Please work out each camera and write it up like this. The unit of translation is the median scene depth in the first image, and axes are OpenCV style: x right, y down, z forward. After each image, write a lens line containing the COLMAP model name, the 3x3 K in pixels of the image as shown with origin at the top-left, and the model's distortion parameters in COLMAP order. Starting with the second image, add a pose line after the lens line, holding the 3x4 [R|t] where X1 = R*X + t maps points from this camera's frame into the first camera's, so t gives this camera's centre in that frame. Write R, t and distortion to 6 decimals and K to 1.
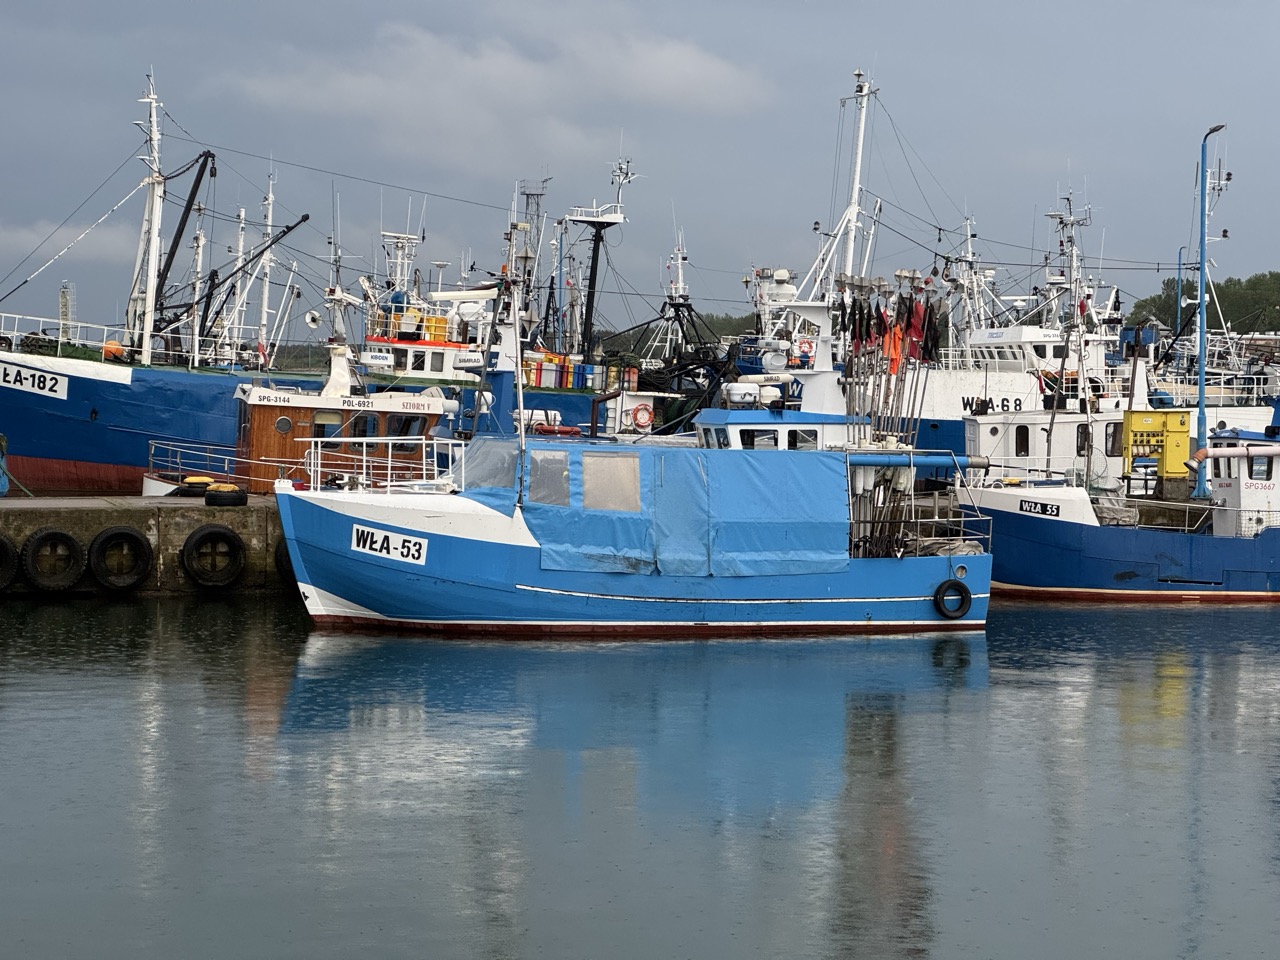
lens RADIAL K [[3086.6, 0, 640.0], [0, 3086.6, 480.0], [0, 0, 1]] dist [-0.061089, -0.781099]
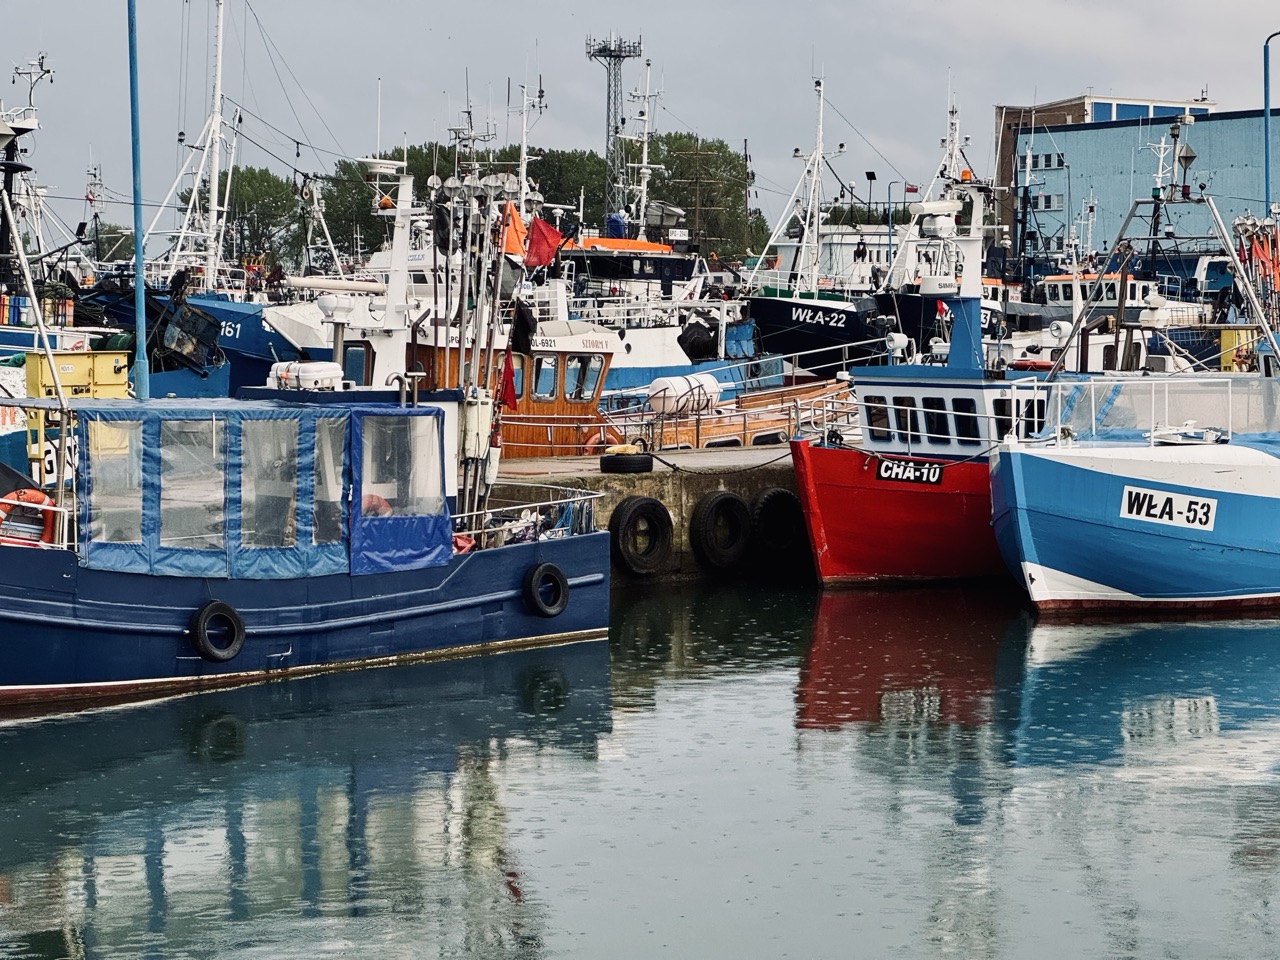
lens RADIAL K [[3086.6, 0, 640.0], [0, 3086.6, 480.0], [0, 0, 1]] dist [-0.061089, -0.781099]
pose [[0.881049, -0.045507, 0.470830, -0.584946], [0.034205, 0.998885, 0.032538, -0.017734], [-0.471786, -0.012563, 0.881623, 0.348478]]
